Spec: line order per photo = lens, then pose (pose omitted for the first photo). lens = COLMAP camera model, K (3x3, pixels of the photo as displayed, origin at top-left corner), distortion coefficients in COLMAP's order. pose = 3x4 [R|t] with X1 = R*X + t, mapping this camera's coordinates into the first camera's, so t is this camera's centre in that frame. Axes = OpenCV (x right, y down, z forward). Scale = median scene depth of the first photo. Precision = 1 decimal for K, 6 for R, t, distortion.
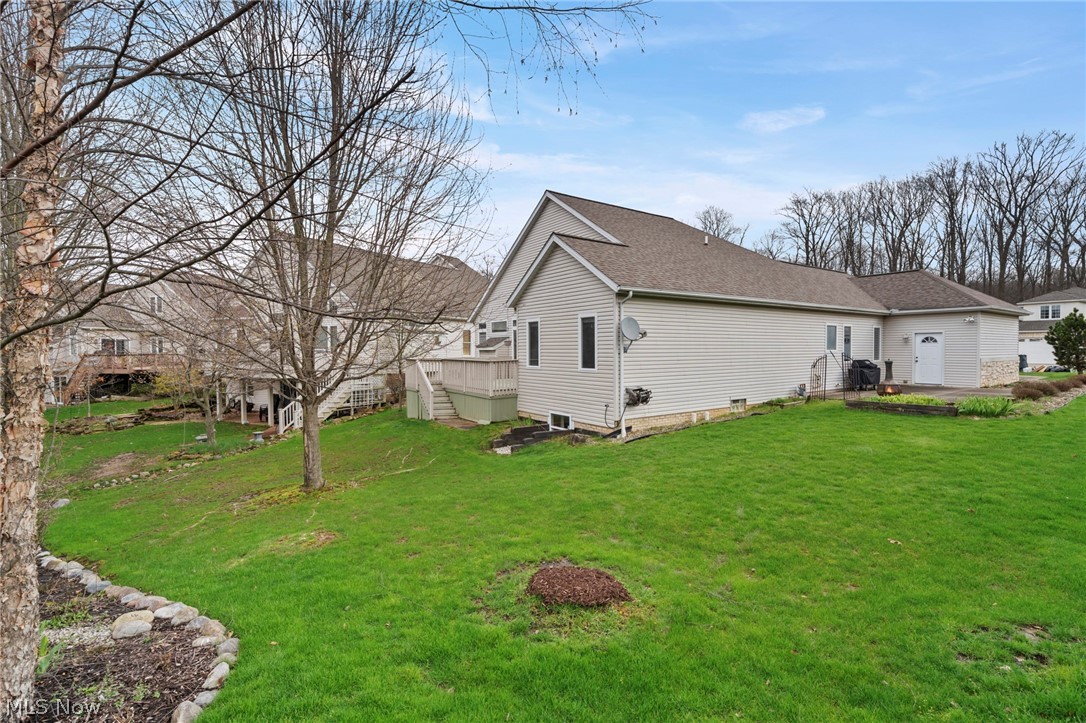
lens RADIAL K [[493.0, 0, 545.5], [0, 493.0, 362.1], [0, 0, 1]] dist [-0.001884, -0.000060]
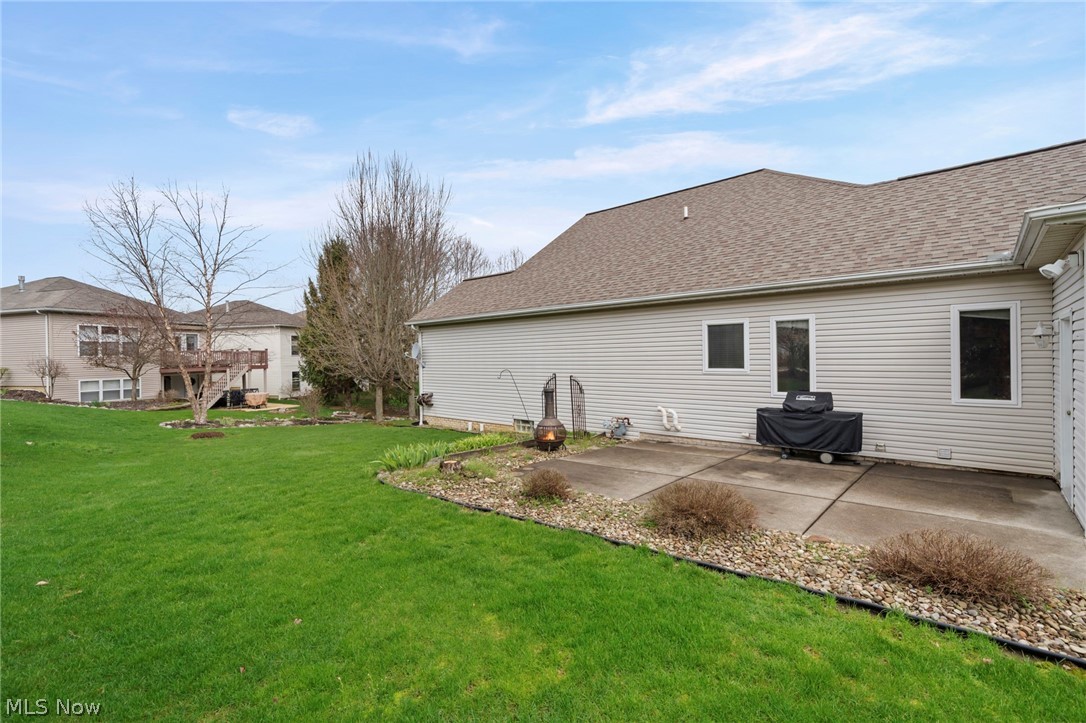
lens RADIAL K [[493.0, 0, 544.8], [0, 493.0, 358.5], [0, 0, 1]] dist [-0.001884, -0.000060]
pose [[0.232958, 0.000744, -0.972486, 1.420142], [-0.005215, 0.999986, -0.000484, -0.051758], [0.972473, 0.005184, 0.232959, 0.821837]]
